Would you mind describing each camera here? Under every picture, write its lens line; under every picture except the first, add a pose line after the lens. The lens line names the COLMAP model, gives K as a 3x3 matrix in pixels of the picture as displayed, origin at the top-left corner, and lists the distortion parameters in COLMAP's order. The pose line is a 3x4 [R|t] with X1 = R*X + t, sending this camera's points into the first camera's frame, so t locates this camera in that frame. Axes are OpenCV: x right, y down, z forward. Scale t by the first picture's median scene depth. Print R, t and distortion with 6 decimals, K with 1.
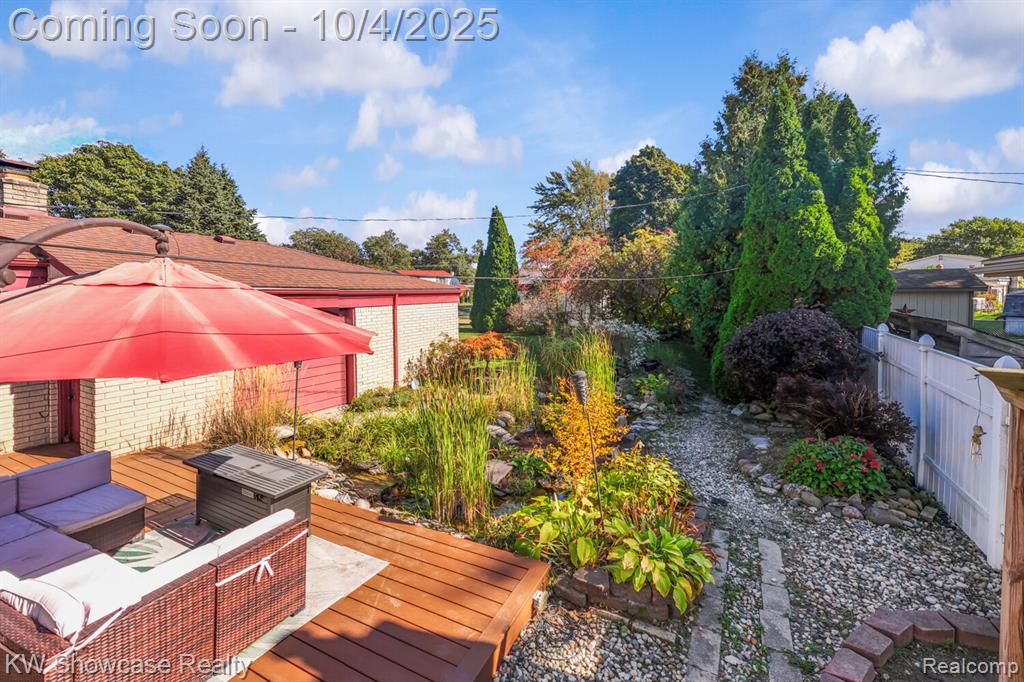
lens RADIAL K [[694.4, 0, 512.0], [0, 694.4, 341.0], [0, 0, 1]] dist [0.169026, 0.001313]
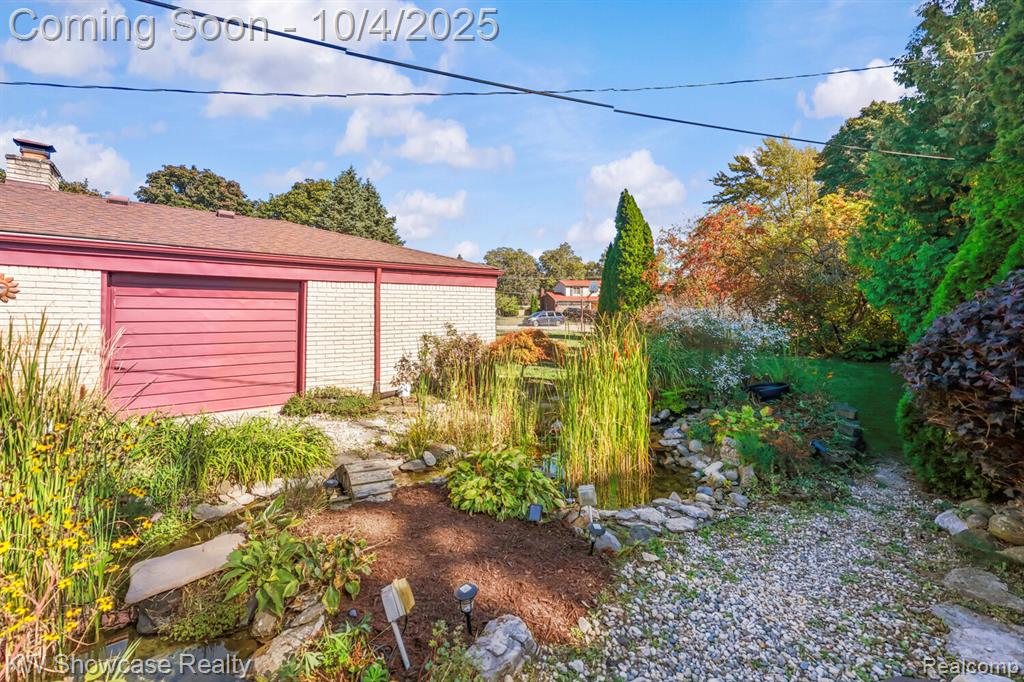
lens RADIAL K [[503.0, 0, 512.0], [0, 503.0, 341.0], [0, 0, 1]] dist [-0.052572, 0.028172]
pose [[0.837208, 0.030787, -0.546017, 0.207103], [-0.065834, 0.996827, -0.044738, 0.021888], [0.542907, 0.073402, 0.836579, 0.498789]]
